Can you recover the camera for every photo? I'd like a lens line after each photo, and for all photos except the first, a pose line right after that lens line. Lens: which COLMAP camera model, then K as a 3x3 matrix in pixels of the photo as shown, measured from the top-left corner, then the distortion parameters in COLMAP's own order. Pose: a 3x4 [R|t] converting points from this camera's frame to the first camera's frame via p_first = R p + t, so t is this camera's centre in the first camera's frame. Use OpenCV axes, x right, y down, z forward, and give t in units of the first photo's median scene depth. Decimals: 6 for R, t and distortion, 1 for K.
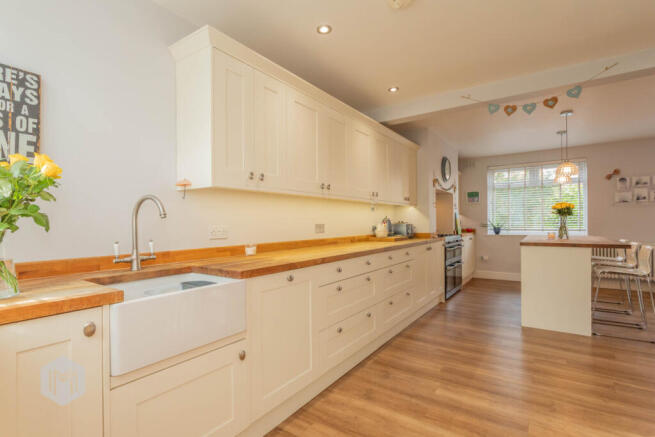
lens RADIAL K [[314.6, 0, 327.5], [0, 314.6, 218.5], [0, 0, 1]] dist [0.000241, 0.000023]
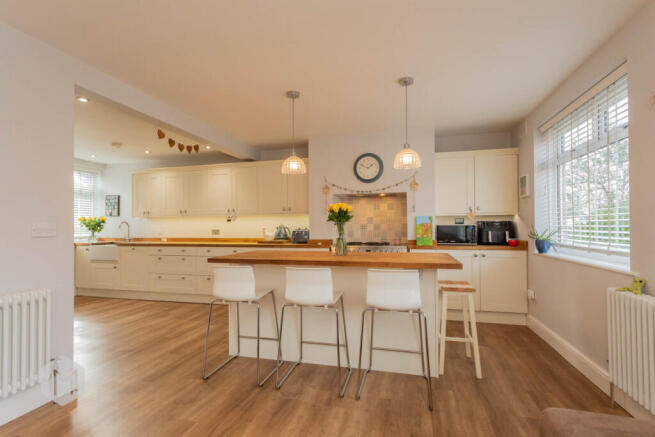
lens RADIAL K [[319.9, 0, 327.5], [0, 319.9, 218.5], [0, 0, 1]] dist [0.000157, 0.000039]
pose [[0.342807, -0.015895, -0.939272, 2.221593], [0.012490, 0.999846, -0.012361, -0.015677], [0.939323, -0.007494, 0.342952, 1.159335]]
